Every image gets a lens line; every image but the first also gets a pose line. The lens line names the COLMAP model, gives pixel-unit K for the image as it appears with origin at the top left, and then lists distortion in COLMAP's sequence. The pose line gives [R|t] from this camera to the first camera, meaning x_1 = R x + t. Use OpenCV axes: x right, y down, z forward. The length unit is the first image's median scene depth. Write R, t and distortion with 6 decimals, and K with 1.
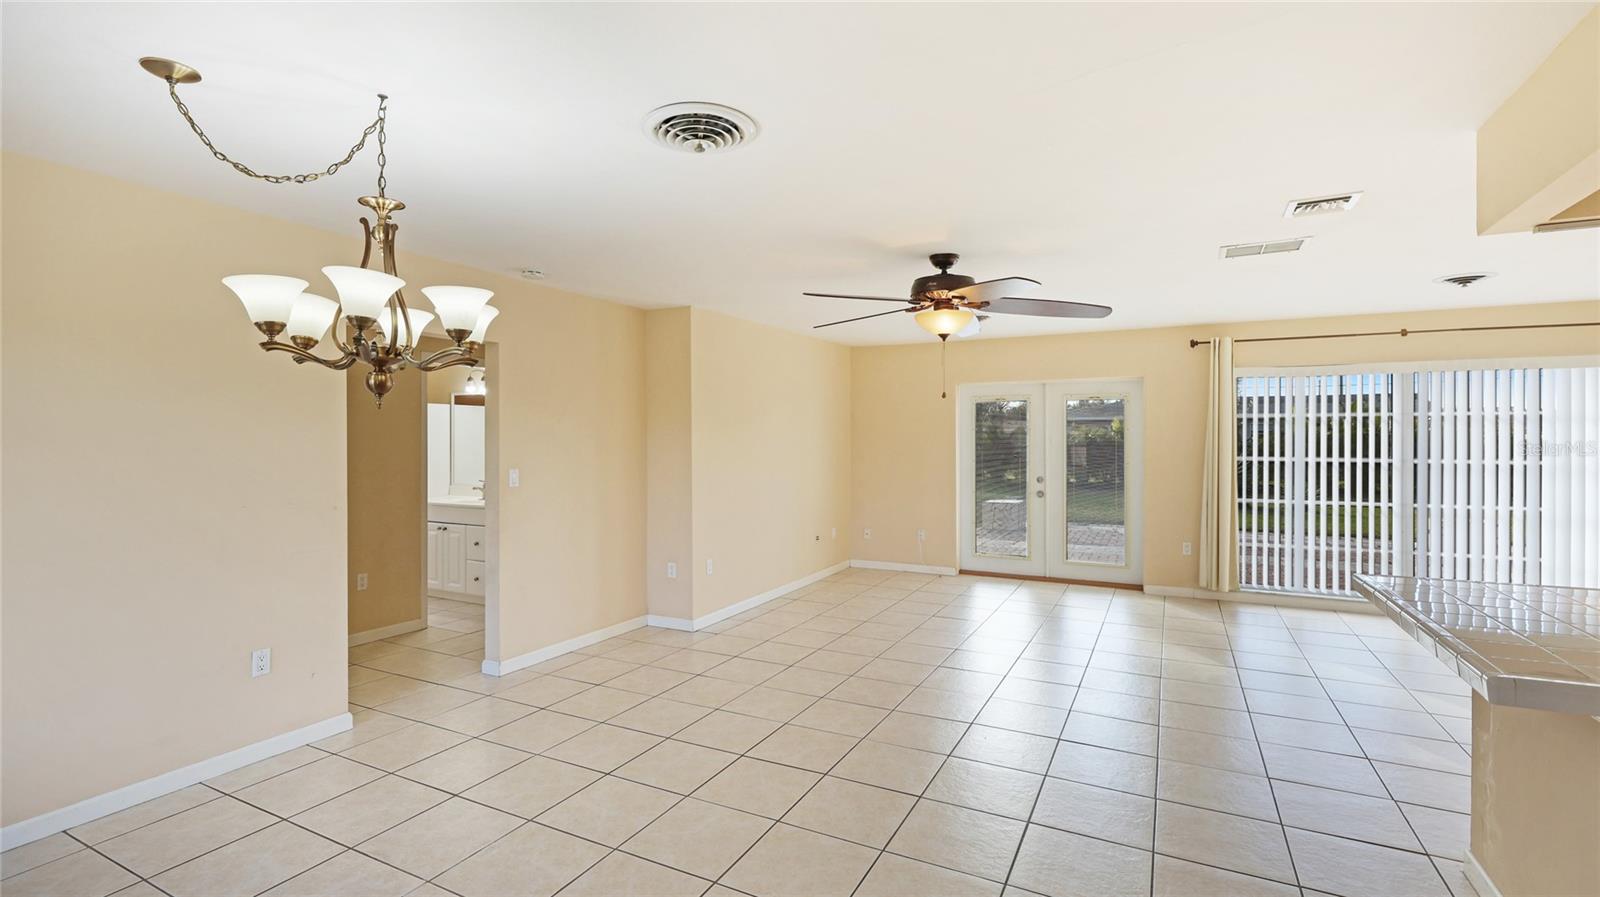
lens RADIAL K [[721.7, 0, 796.7], [0, 721.7, 439.0], [0, 0, 1]] dist [-0.000553, 0.000216]
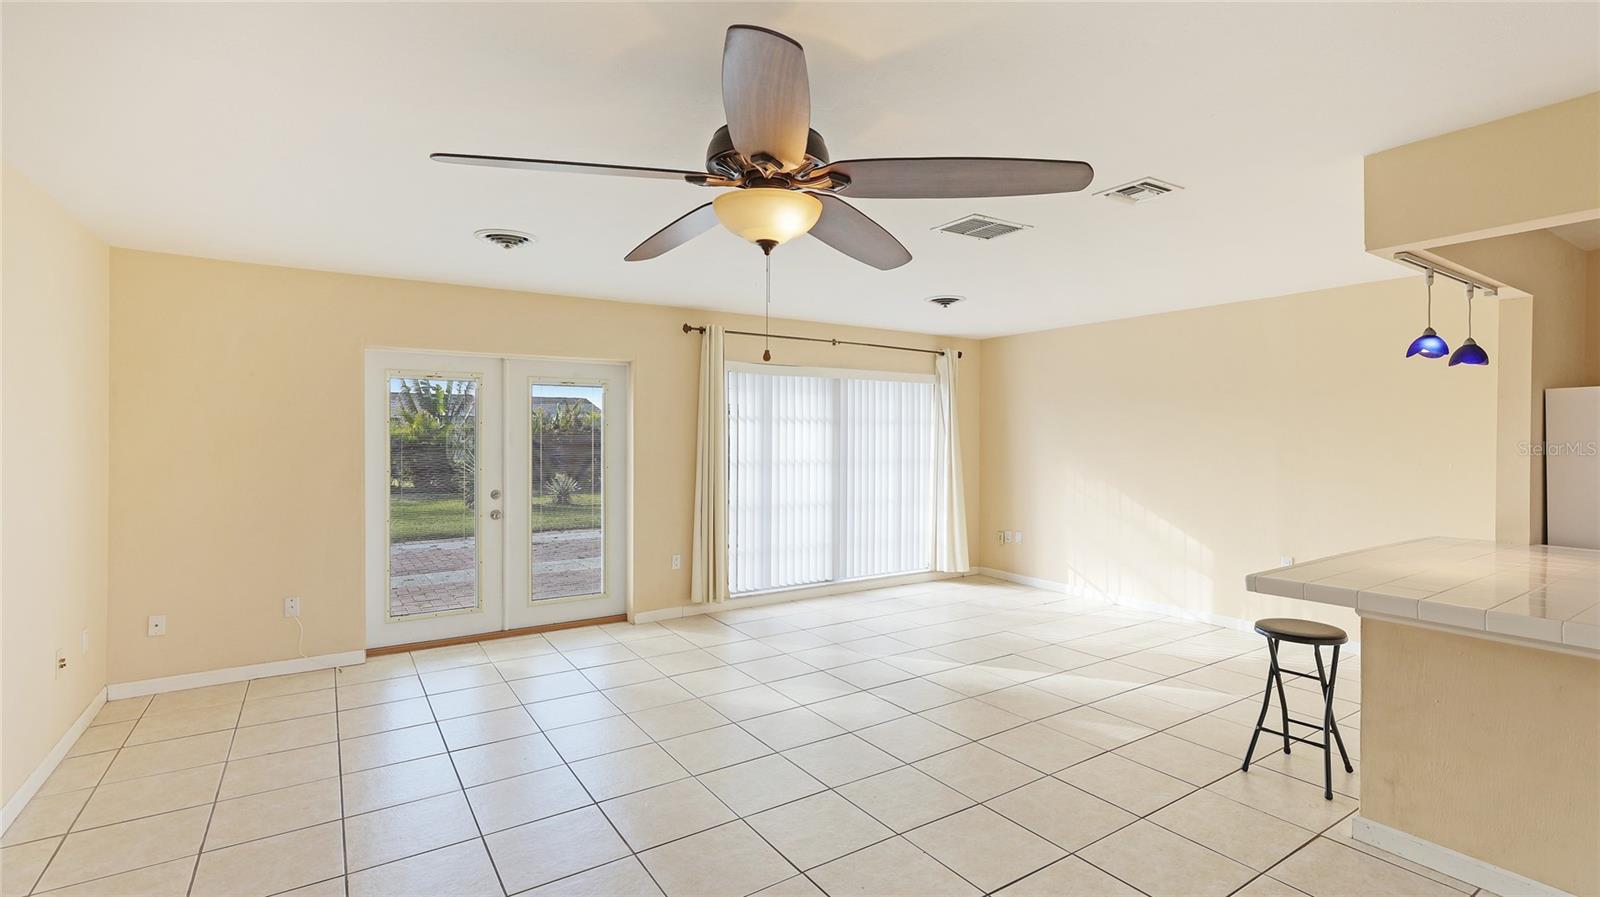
lens RADIAL K [[721.7, 0, 796.7], [0, 721.7, 439.0], [0, 0, 1]] dist [-0.000553, 0.000216]
pose [[0.486510, -0.005296, 0.873659, -0.137625], [0.000452, 0.999983, 0.005810, -0.002022], [-0.873675, -0.002432, 0.486504, 0.404187]]
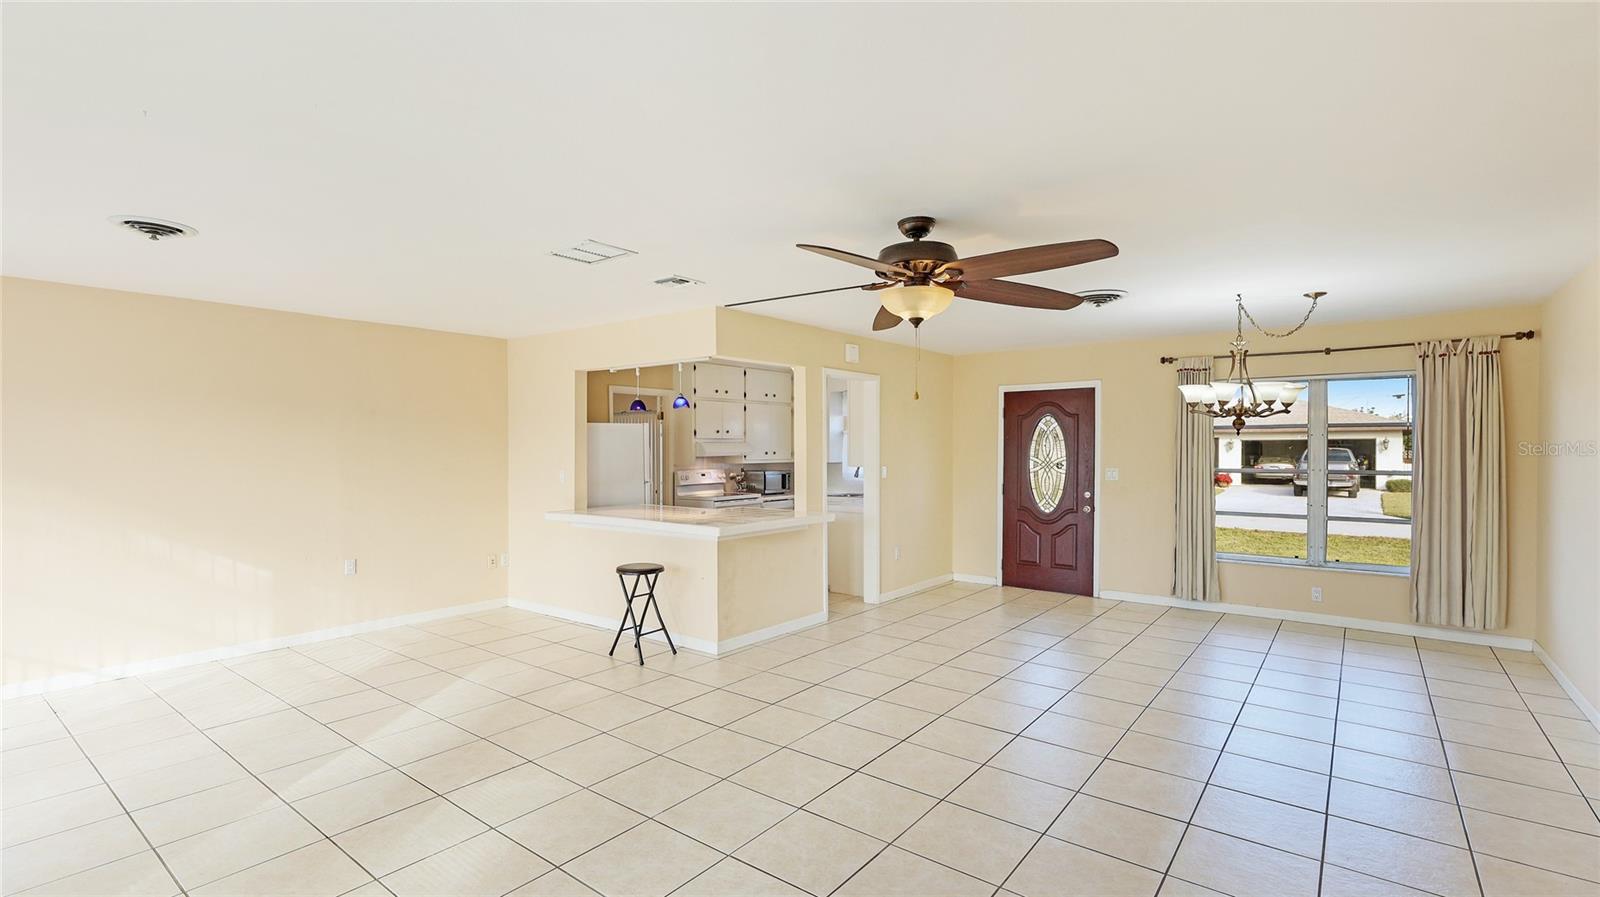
lens RADIAL K [[718.5, 0, 799.2], [0, 718.5, 445.2], [0, 0, 1]] dist [-0.000222, 0.000177]
pose [[-0.983560, -0.000475, 0.180583, 0.100779], [-0.000991, 0.999996, -0.002765, -0.002796], [-0.180581, -0.002899, -0.983556, 0.998615]]
